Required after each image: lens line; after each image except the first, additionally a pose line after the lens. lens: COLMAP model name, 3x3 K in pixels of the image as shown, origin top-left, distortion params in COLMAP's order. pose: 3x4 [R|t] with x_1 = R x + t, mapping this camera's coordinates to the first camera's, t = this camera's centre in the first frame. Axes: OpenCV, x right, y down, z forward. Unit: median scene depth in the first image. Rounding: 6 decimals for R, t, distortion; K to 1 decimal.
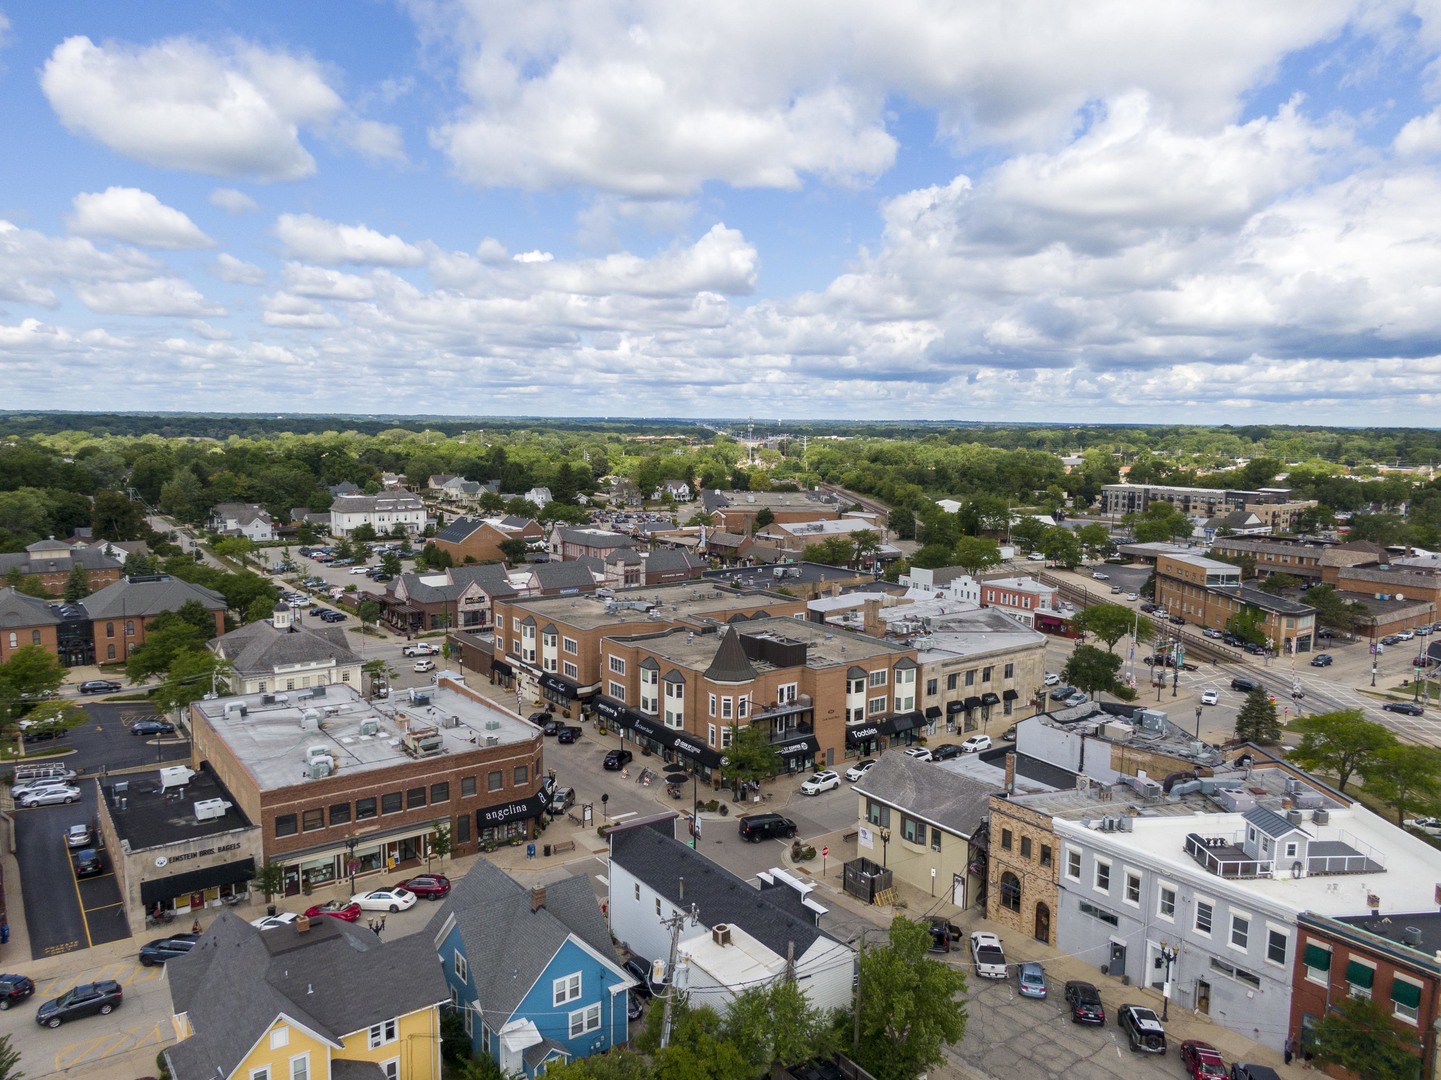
lens RADIAL K [[1031.9, 0, 720.5], [0, 1031.9, 540.0], [0, 0, 1]] dist [0.045501, -0.071719]
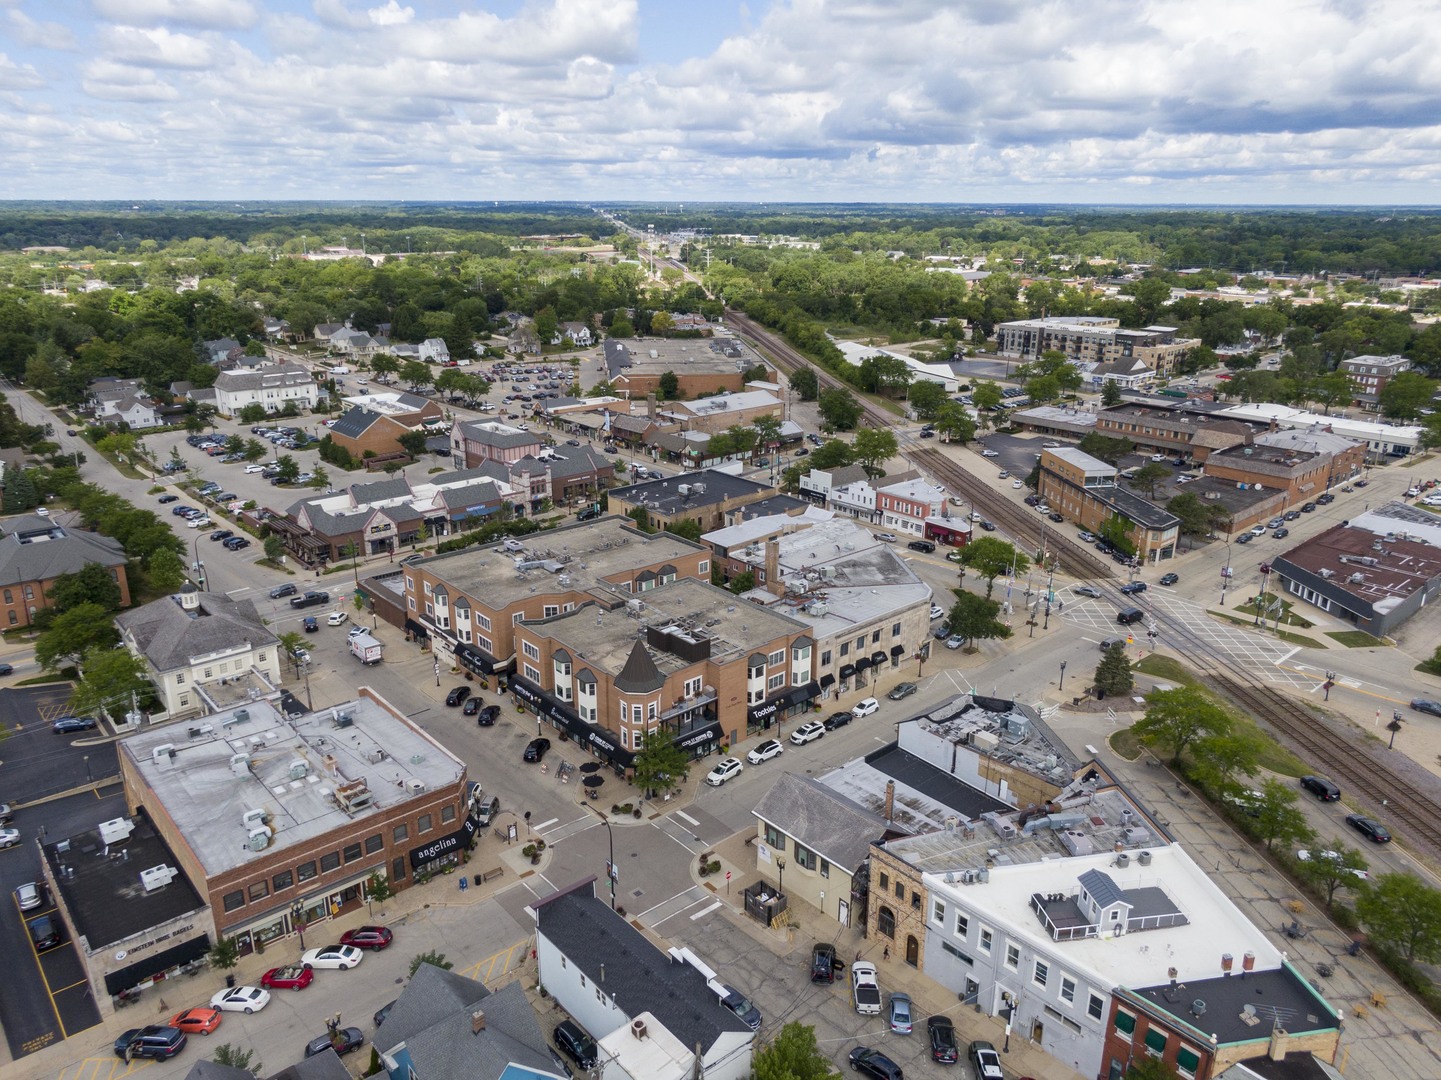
lens RADIAL K [[1033.3, 0, 720.5], [0, 1033.3, 540.0], [0, 0, 1]] dist [0.034727, -0.044437]
pose [[0.995649, -0.035501, 0.086156, 0.005484], [0.017851, 0.980125, 0.197577, -0.198552], [-0.091458, -0.195179, 0.976494, -0.022973]]
